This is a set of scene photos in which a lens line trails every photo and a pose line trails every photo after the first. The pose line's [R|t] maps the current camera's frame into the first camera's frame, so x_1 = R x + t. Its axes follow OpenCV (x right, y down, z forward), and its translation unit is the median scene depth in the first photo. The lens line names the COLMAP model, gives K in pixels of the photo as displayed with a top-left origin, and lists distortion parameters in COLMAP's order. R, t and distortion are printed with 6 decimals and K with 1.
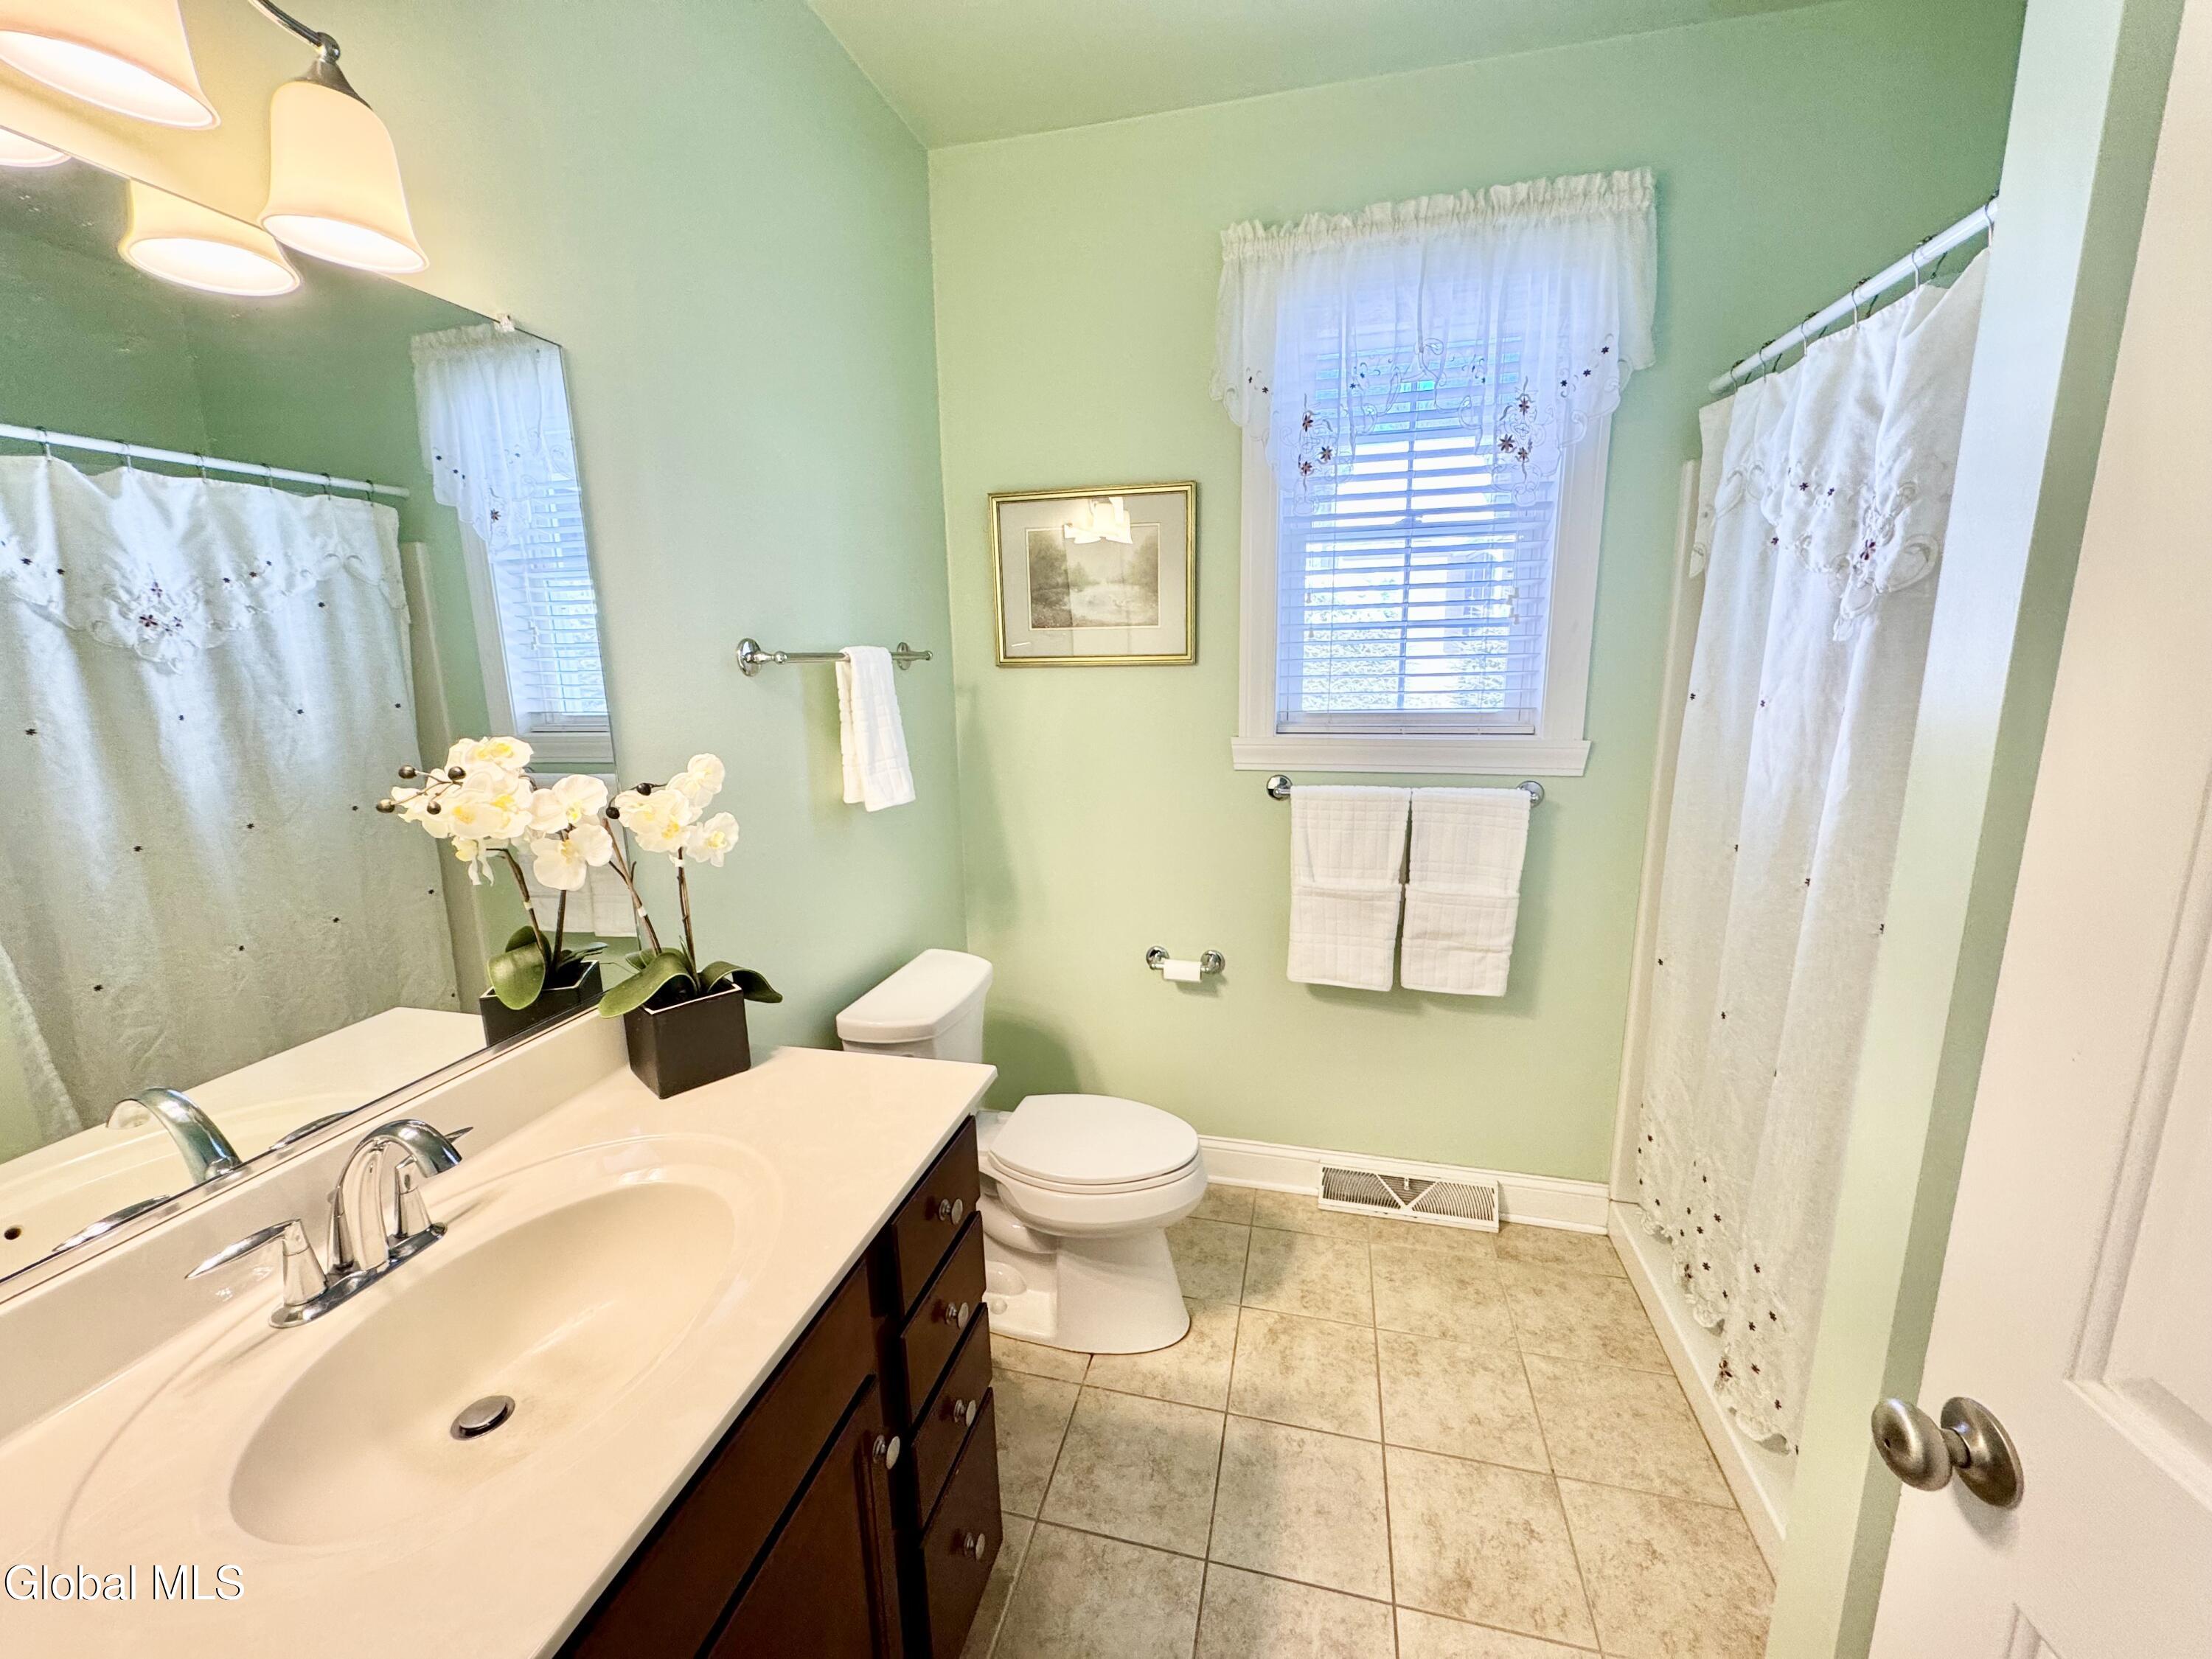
lens RADIAL K [[878.1, 0, 1102.8], [0, 878.1, 832.6], [0, 0, 1]] dist [-0.002172, 0.000994]
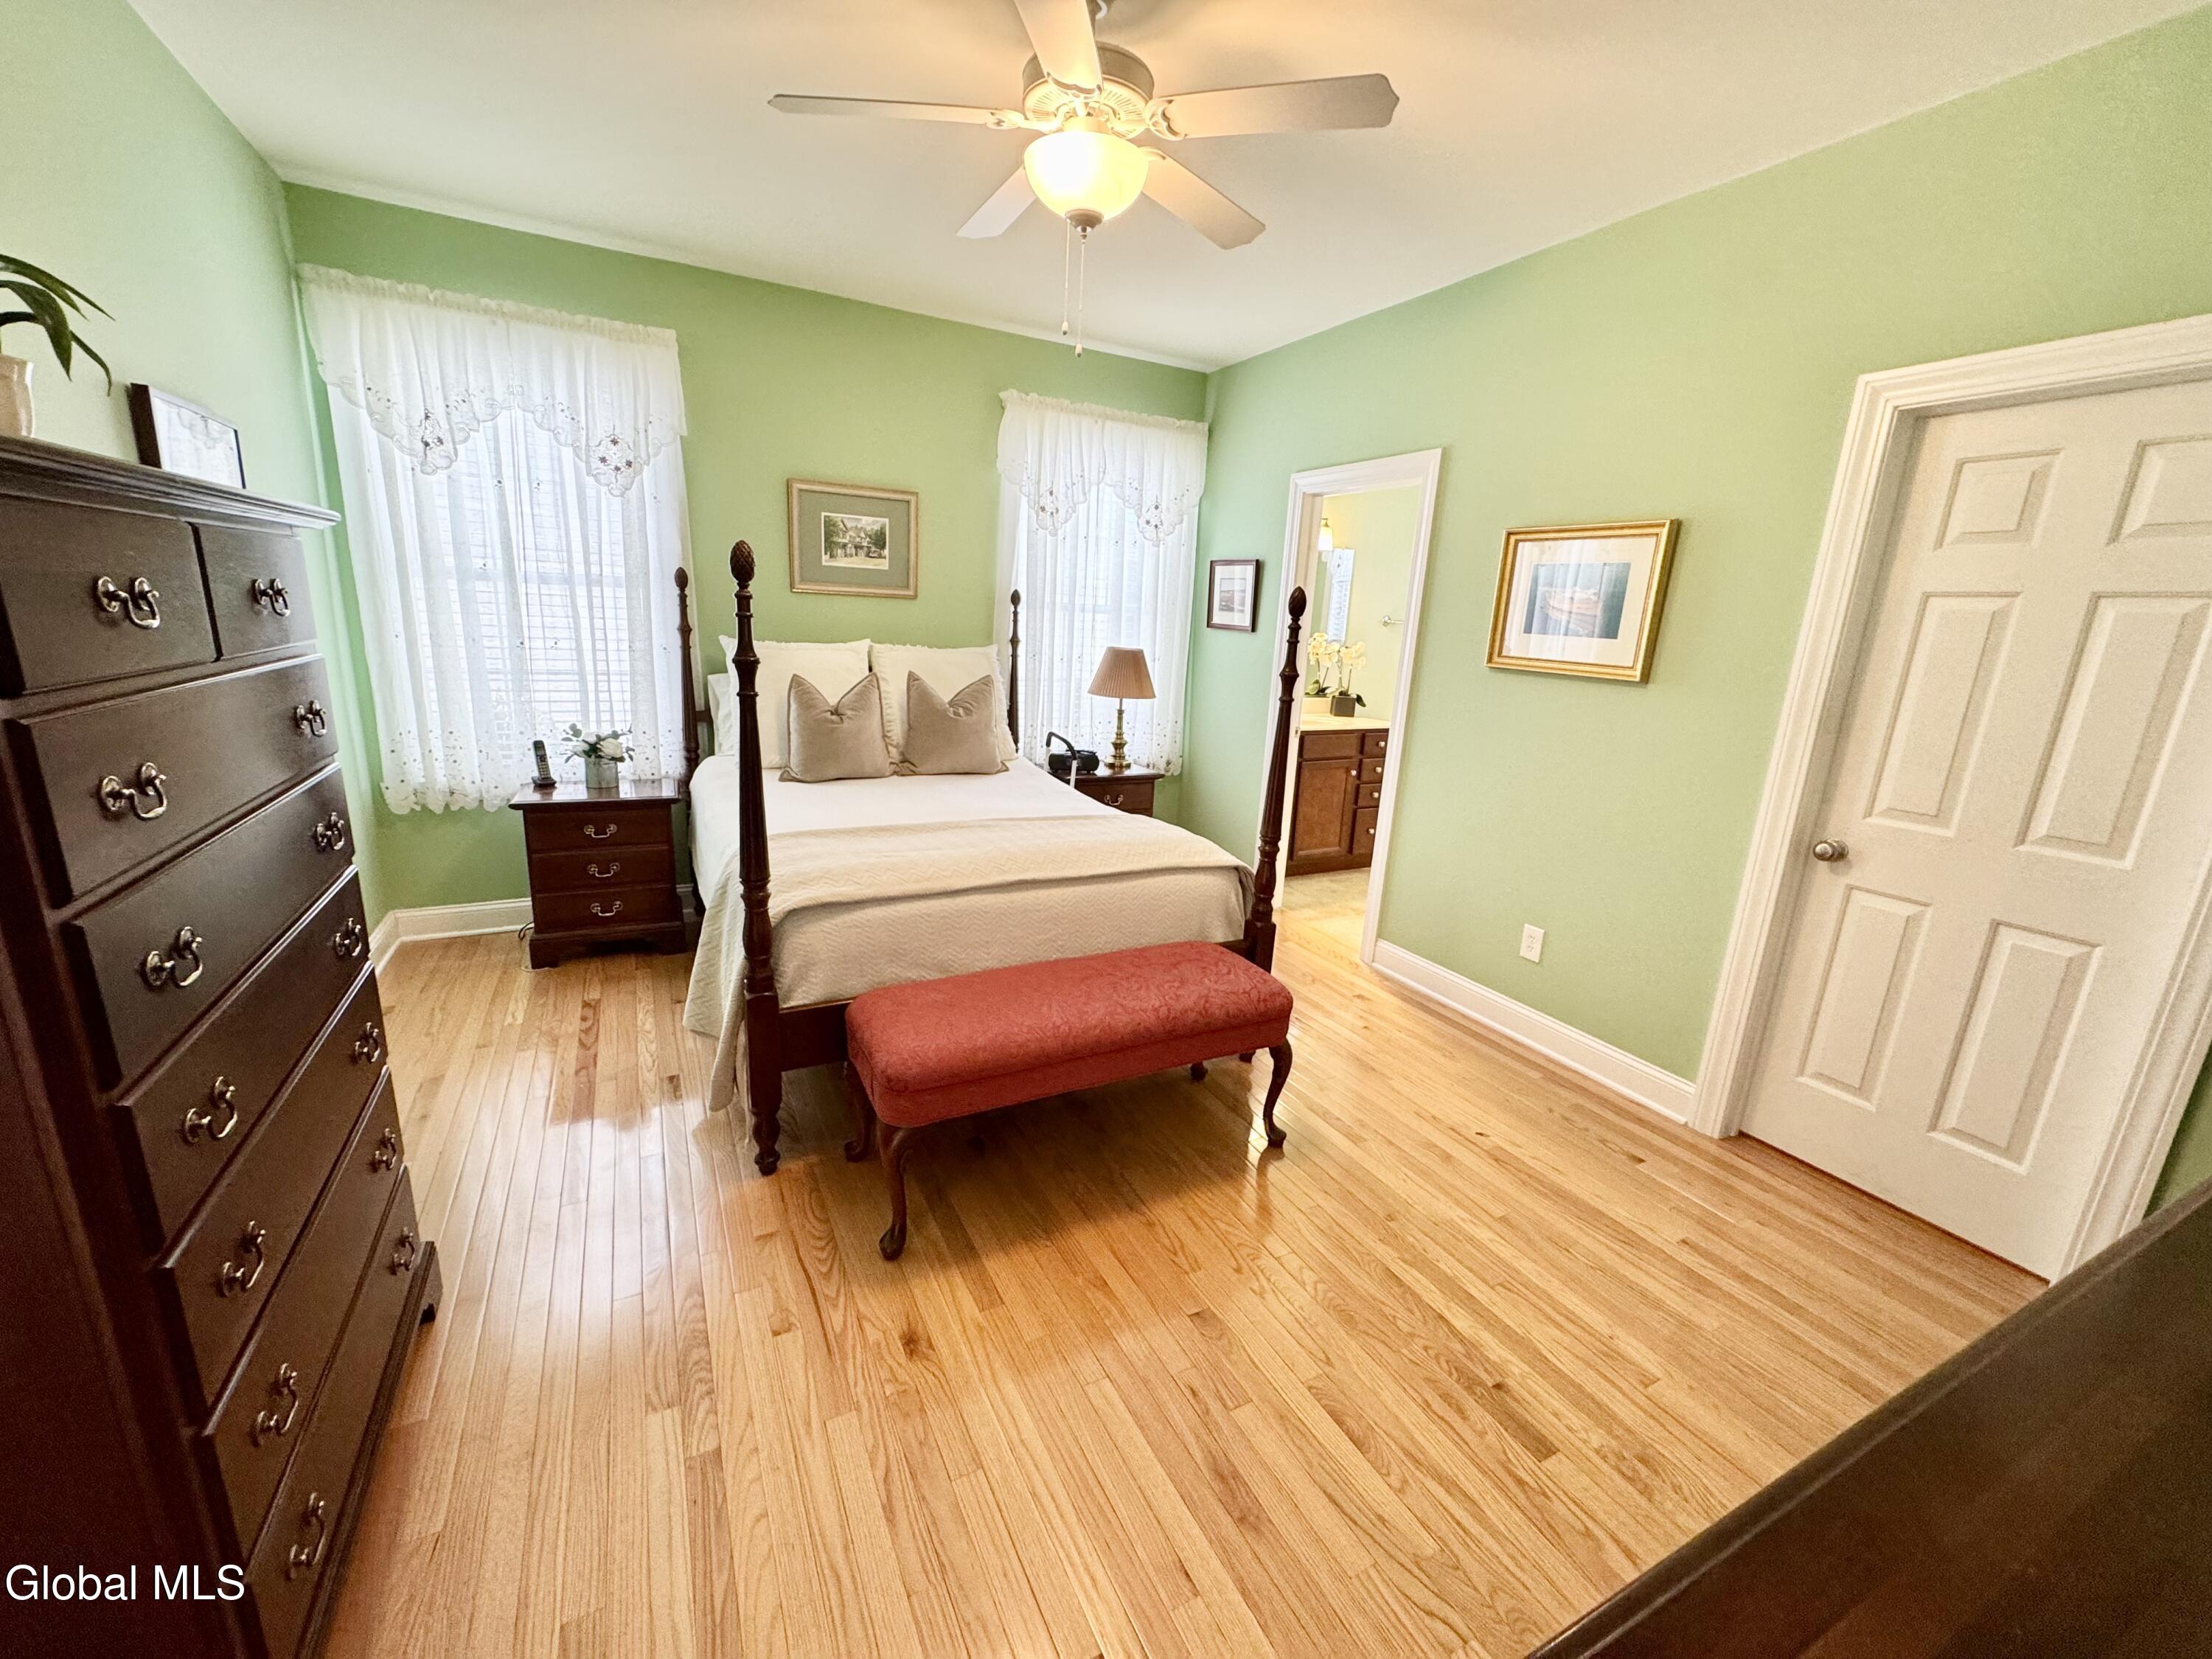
lens RADIAL K [[878.1, 0, 1102.1], [0, 878.1, 829.9], [0, 0, 1]] dist [-0.002172, 0.000994]
pose [[0.667615, 0.229876, -0.708130, 1.613983], [-0.212062, 0.970454, 0.115103, 0.481268], [0.713667, 0.073323, 0.696637, -2.340542]]
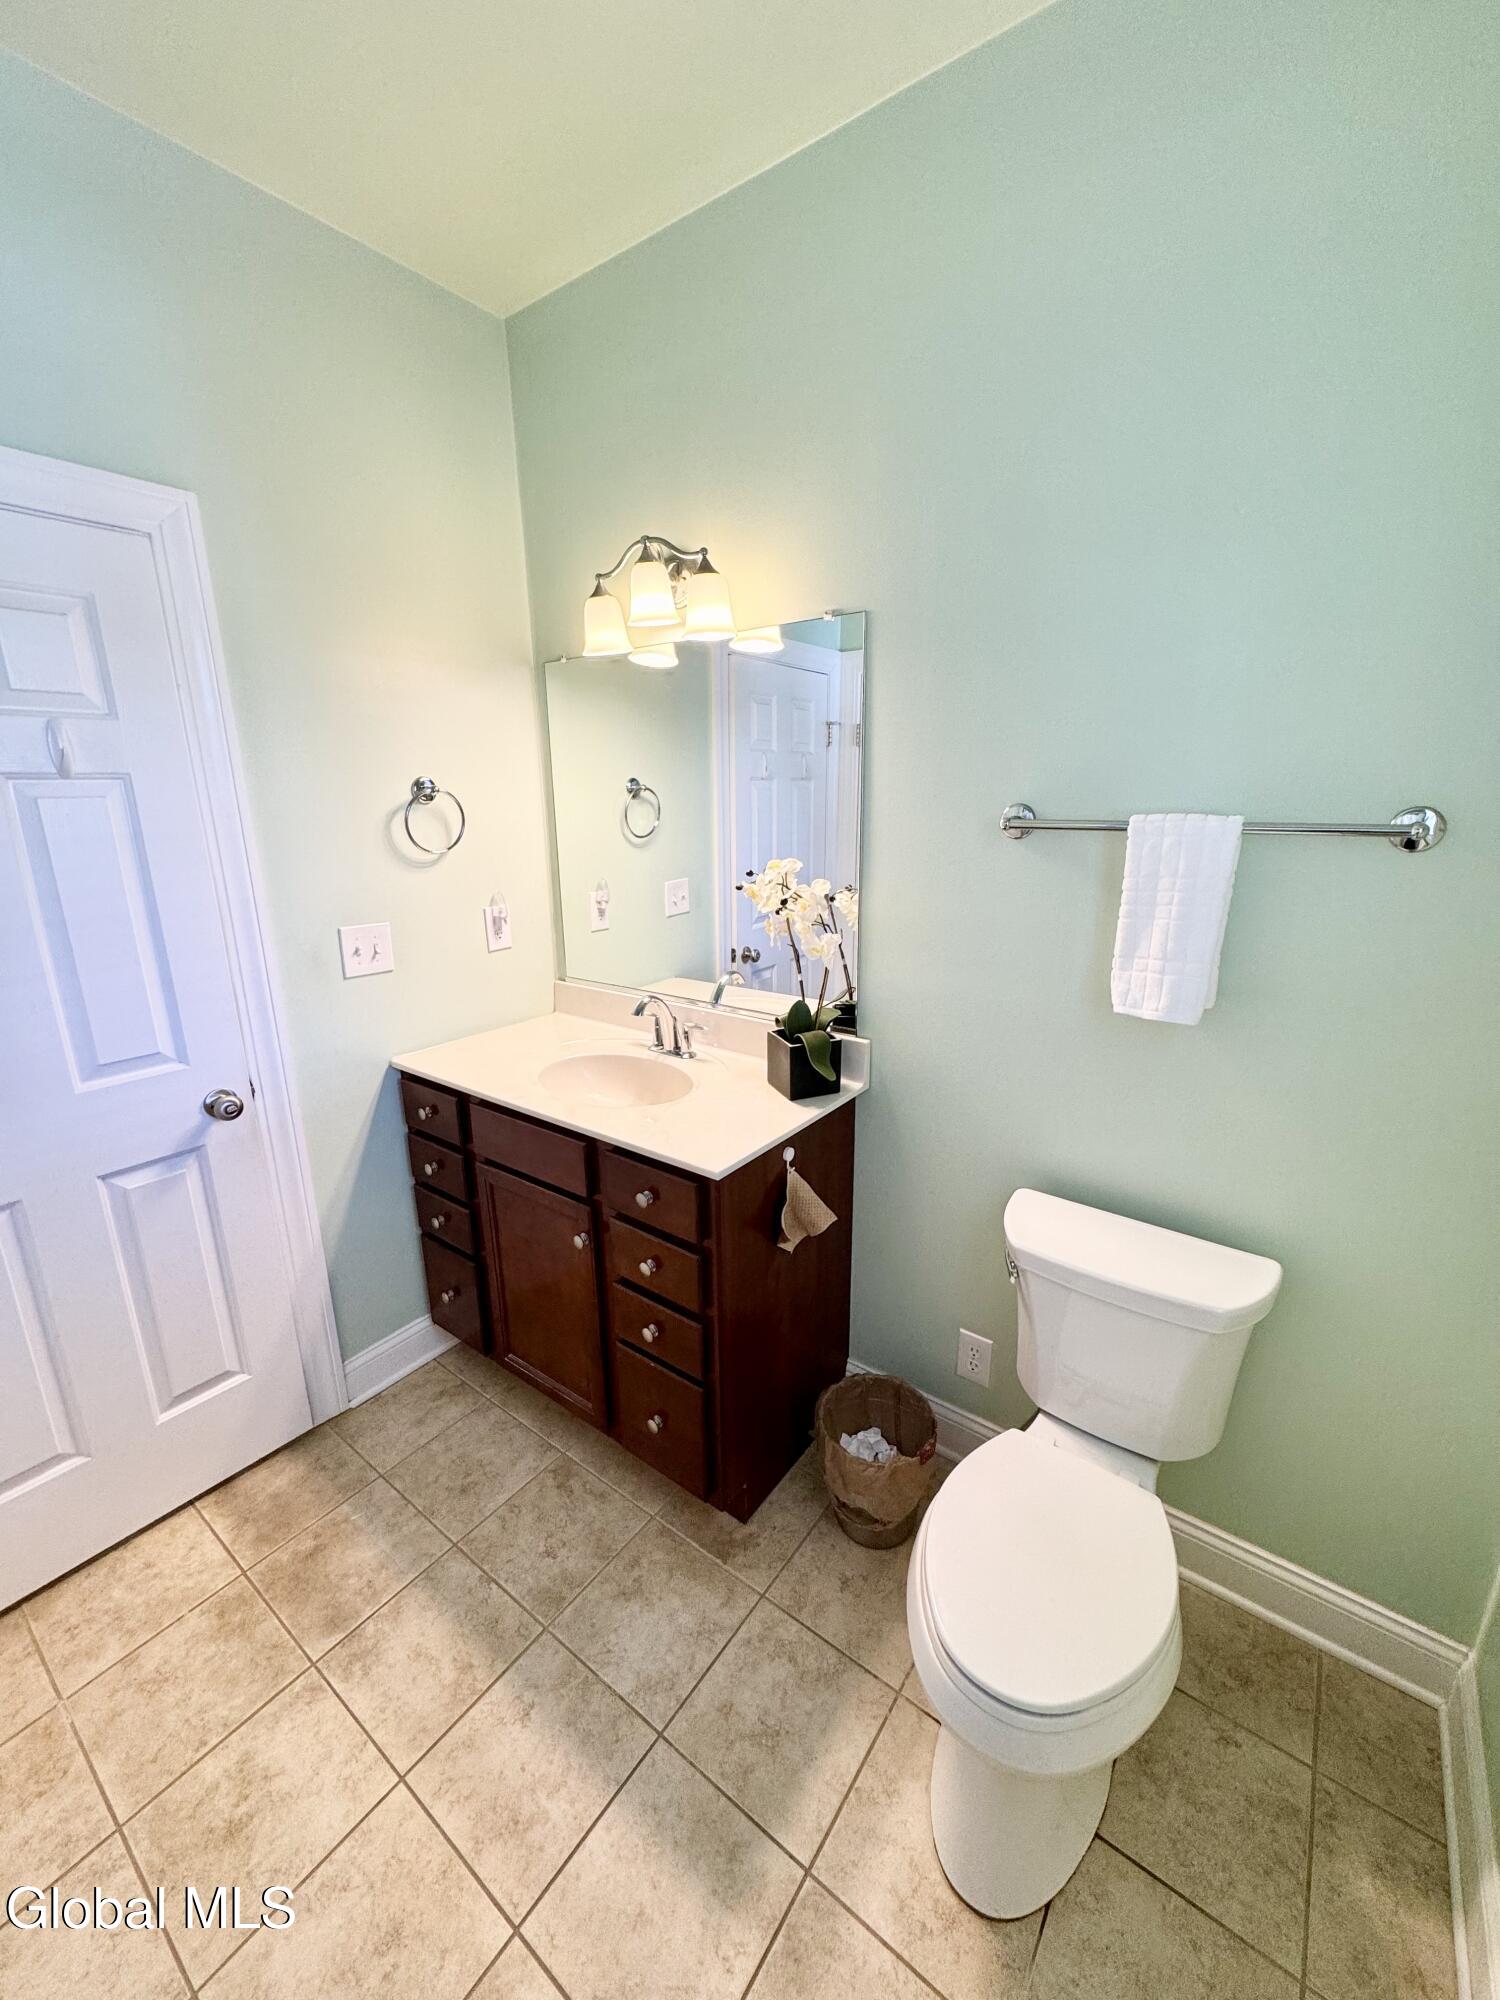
lens RADIAL K [[793.9, 0, 745.9], [0, 793.9, 990.9], [0, 0, 1]] dist [-0.002172, 0.000994]
pose [[-0.386885, 0.254536, -0.886302, 0.617089], [-0.169055, 0.925280, 0.339525, -0.274594], [0.906499, 0.281191, -0.314947, 1.035596]]
